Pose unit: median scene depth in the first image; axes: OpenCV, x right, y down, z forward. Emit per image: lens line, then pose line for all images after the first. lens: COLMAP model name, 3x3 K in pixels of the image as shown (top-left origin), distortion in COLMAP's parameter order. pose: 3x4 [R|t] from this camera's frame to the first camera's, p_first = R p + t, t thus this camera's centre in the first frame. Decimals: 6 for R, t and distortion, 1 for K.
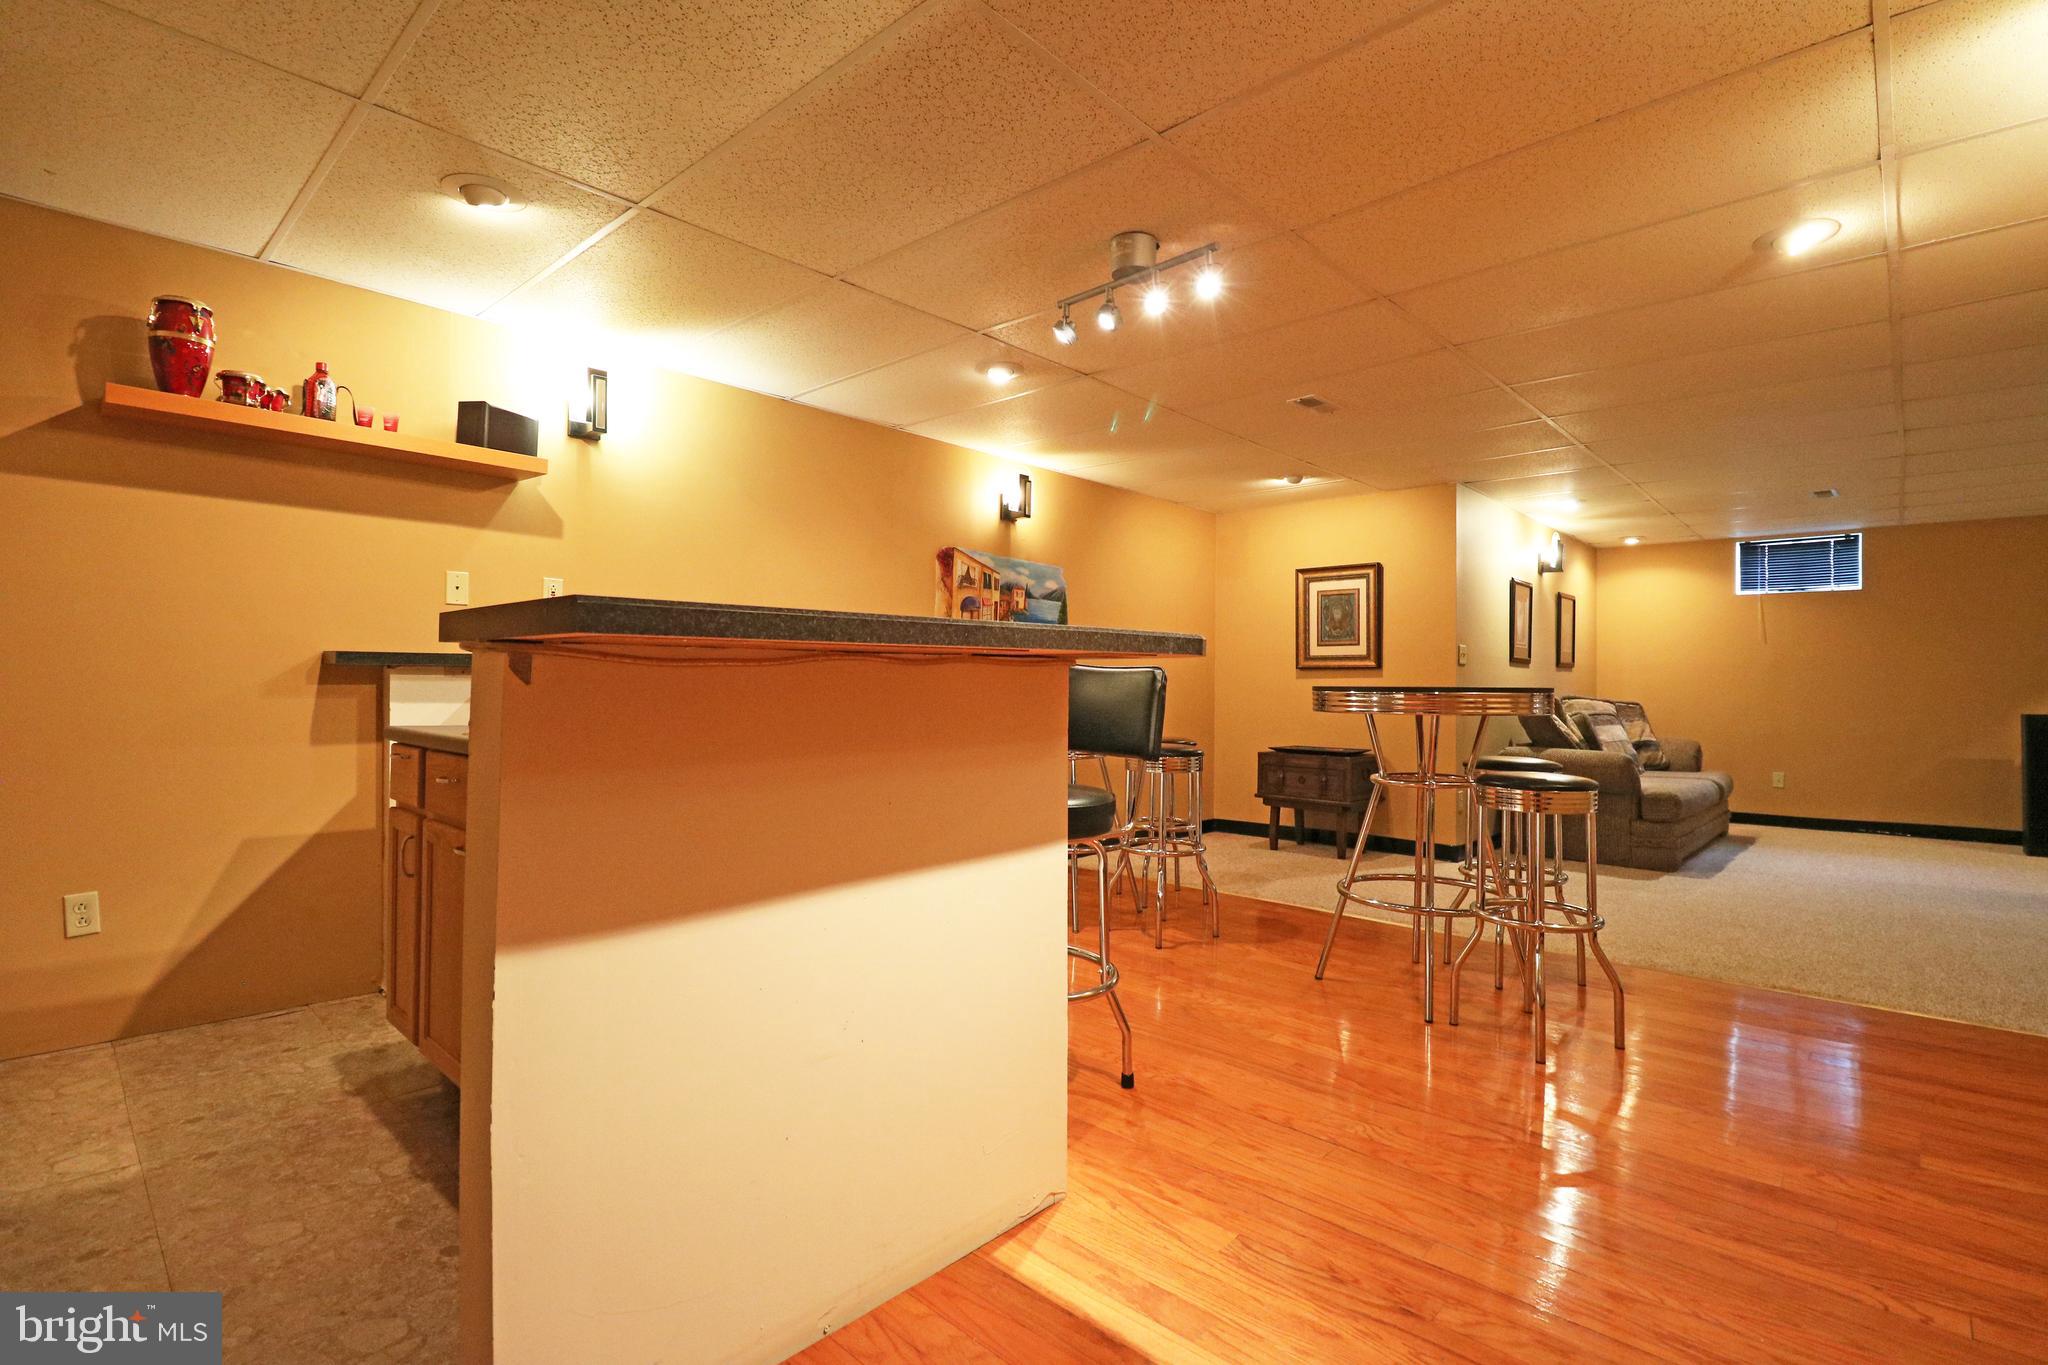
lens RADIAL K [[955.0, 0, 1030.0], [0, 955.0, 668.7], [0, 0, 1]] dist [0.008385, -0.005496]
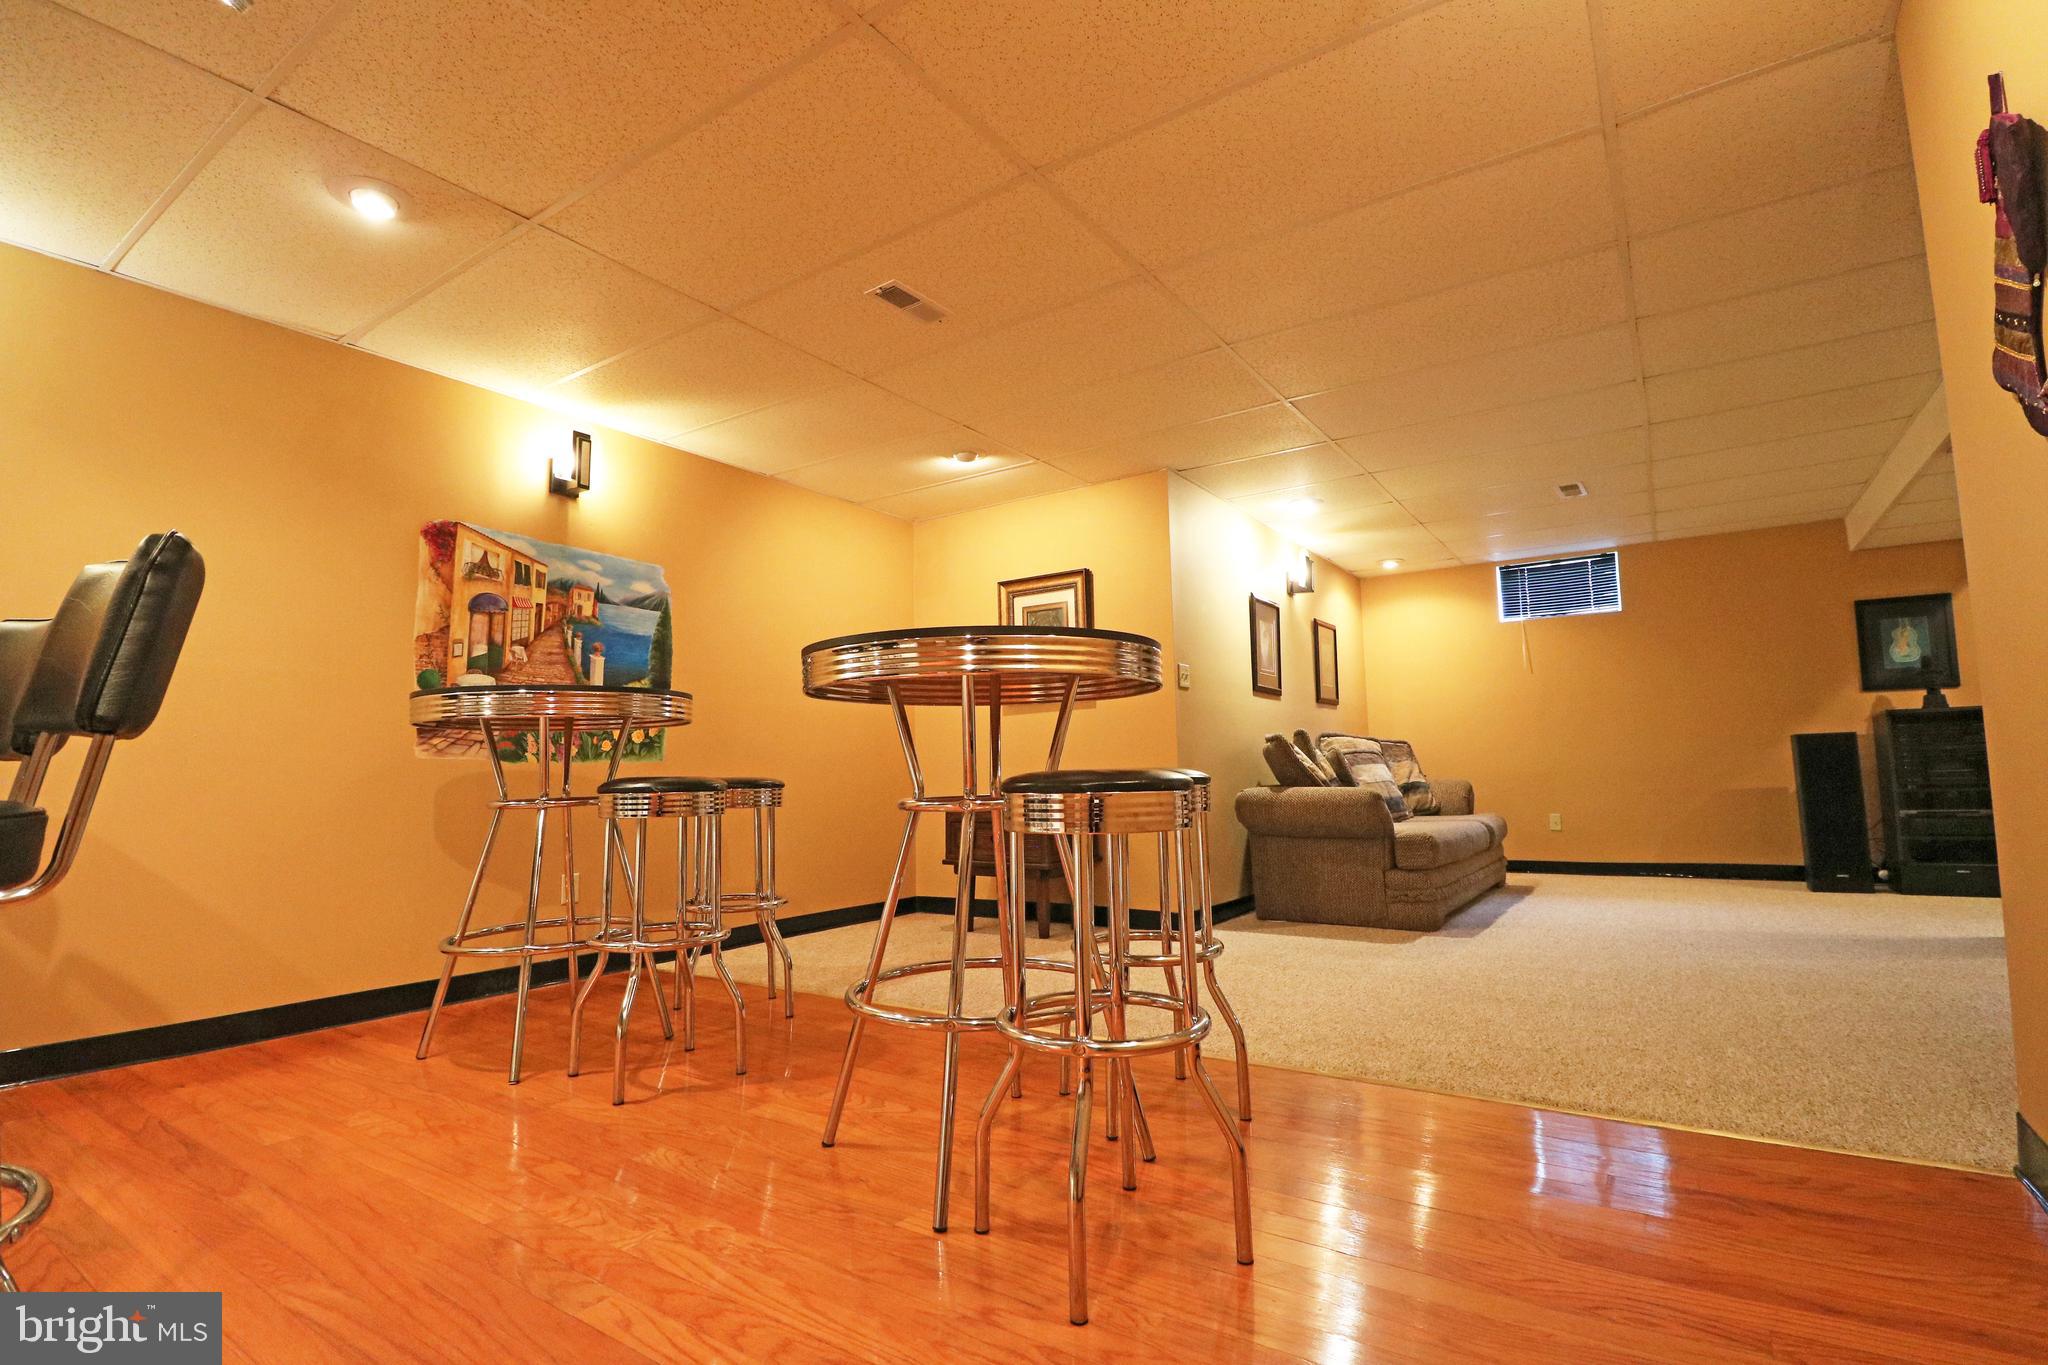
lens RADIAL K [[955.0, 0, 1018.9], [0, 955.0, 680.8], [0, 0, 1]] dist [0.008385, -0.005496]
pose [[0.989813, -0.018254, 0.141200, 0.195130], [0.029612, 0.996453, -0.078763, 0.049380], [-0.139262, 0.082142, 0.986843, 0.212359]]
